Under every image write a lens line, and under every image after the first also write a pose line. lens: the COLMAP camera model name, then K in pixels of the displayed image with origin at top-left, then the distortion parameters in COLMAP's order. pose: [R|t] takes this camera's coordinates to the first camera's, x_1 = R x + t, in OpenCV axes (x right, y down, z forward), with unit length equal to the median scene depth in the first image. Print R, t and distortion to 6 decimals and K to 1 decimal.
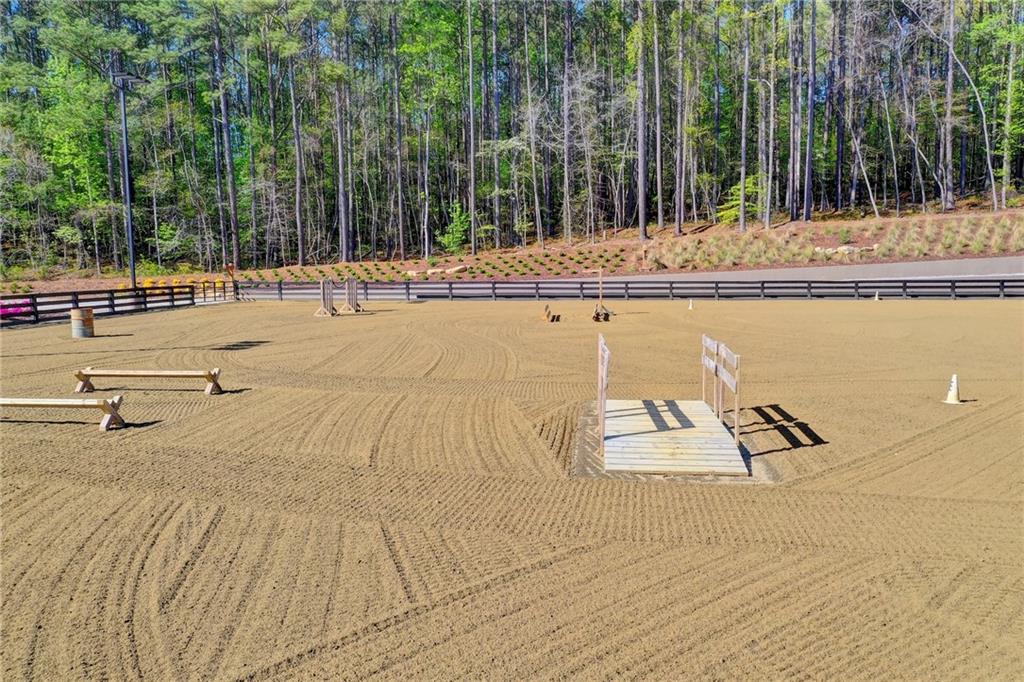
lens RADIAL K [[802.7, 0, 512.0], [0, 802.7, 341.0], [0, 0, 1]] dist [0.008405, 0.012177]
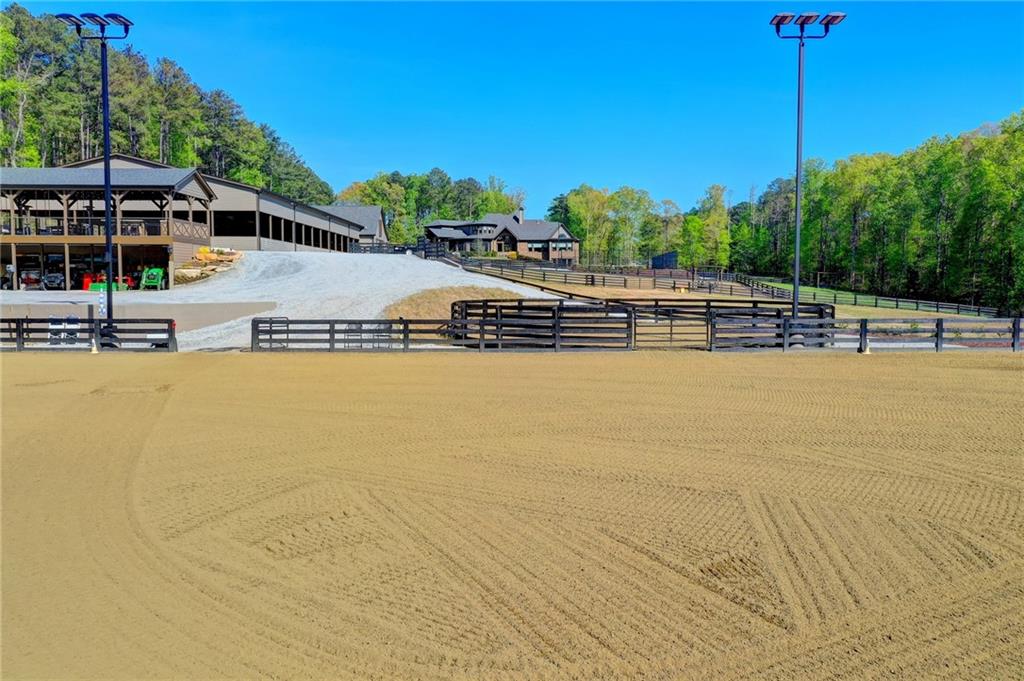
lens RADIAL K [[808.5, 0, 521.4], [0, 808.5, 341.3], [0, 0, 1]] dist [0.005931, 0.006371]
pose [[0.145470, 0.091178, -0.985152, 0.226424], [-0.103584, 0.991675, 0.076486, -0.101031], [0.983925, 0.090920, 0.153703, 0.900510]]
